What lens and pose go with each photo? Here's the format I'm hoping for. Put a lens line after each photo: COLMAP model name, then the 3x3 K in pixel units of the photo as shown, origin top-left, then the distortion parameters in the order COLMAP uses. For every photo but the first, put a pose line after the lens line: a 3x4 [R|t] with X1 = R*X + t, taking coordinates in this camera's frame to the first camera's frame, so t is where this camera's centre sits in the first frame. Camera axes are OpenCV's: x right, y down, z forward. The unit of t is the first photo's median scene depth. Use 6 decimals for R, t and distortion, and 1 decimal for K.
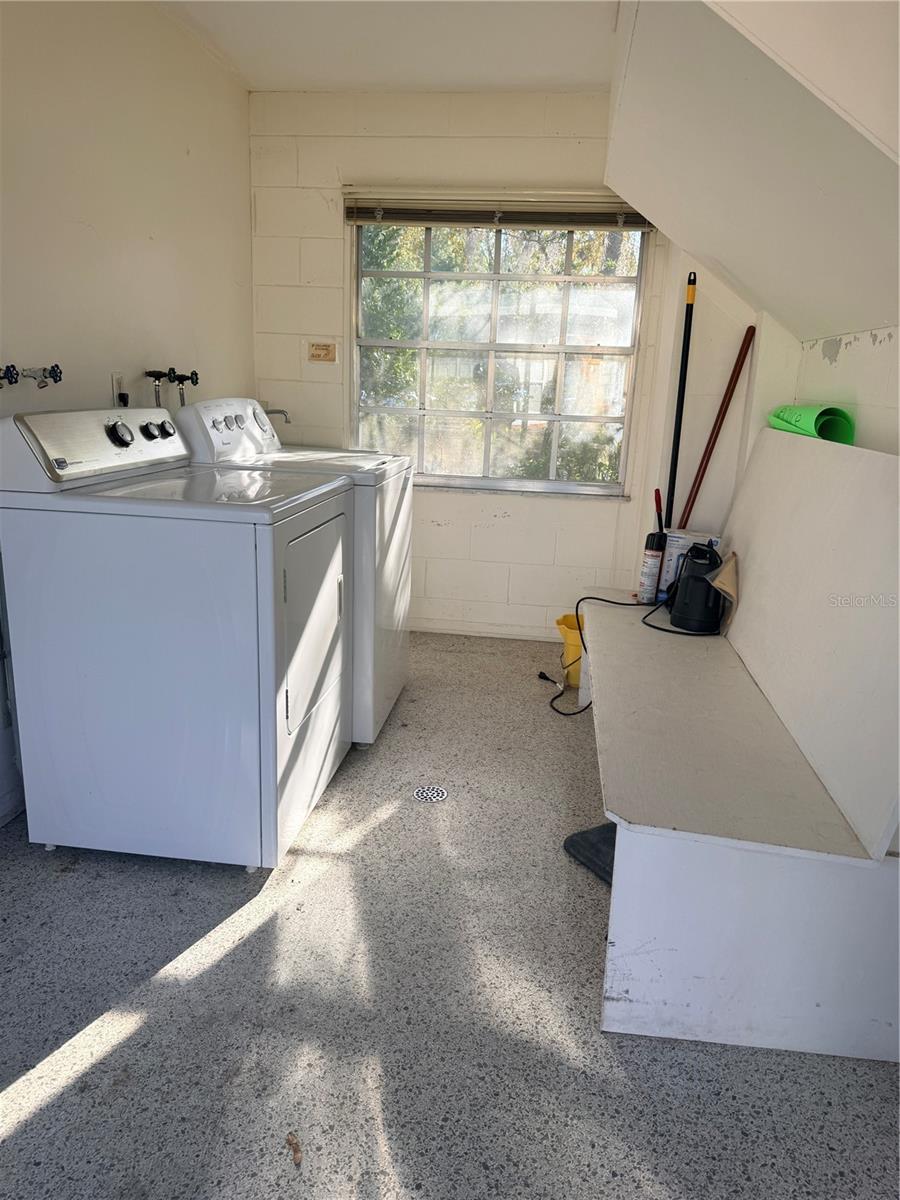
lens RADIAL K [[851.1, 0, 450.0], [0, 851.1, 600.0], [0, 0, 1]] dist [0.125588, -0.210059]
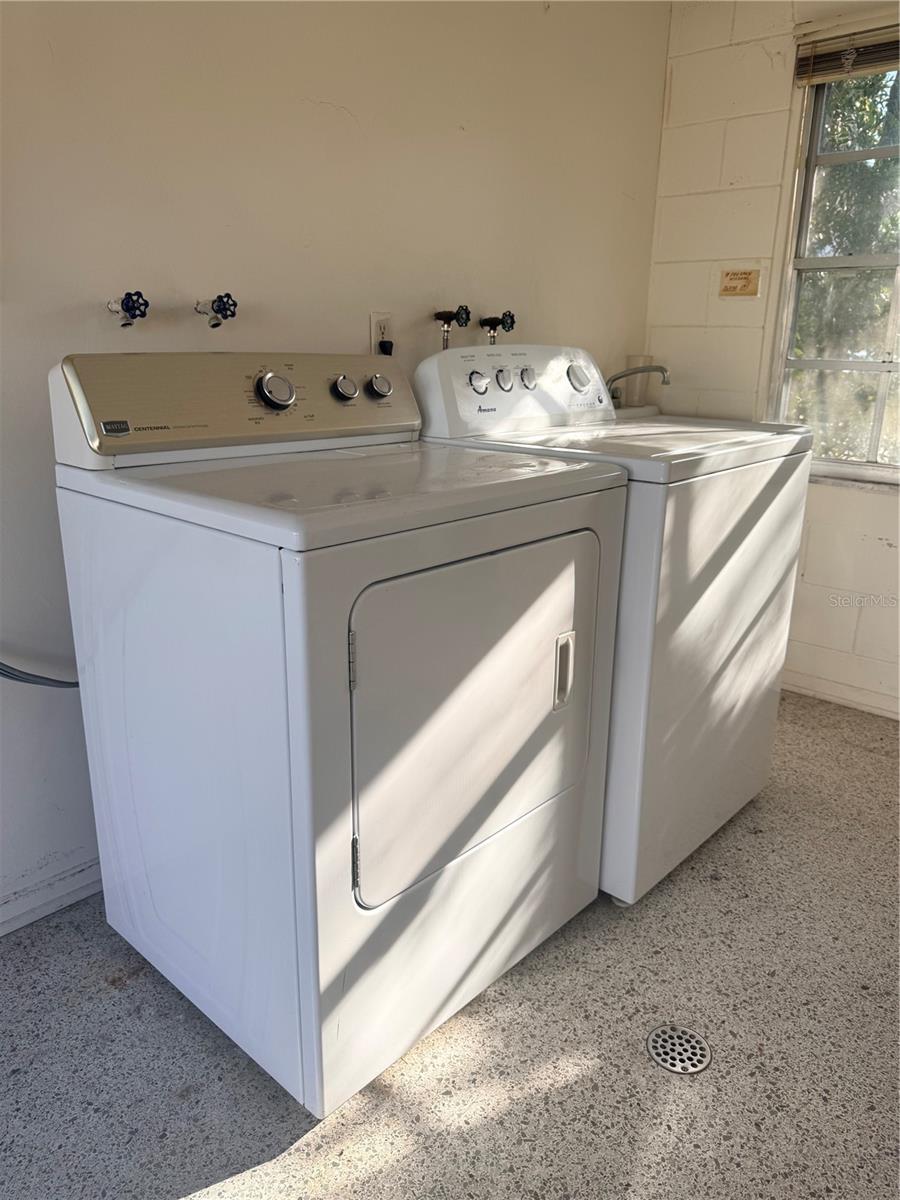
lens RADIAL K [[850.1, 0, 450.0], [0, 850.1, 600.0], [0, 0, 1]] dist [0.047399, -0.058492]
pose [[0.818873, 0.140969, -0.556394, 0.107530], [-0.125300, 0.989895, 0.066390, -0.068159], [0.560130, 0.015351, 0.828262, 0.397393]]
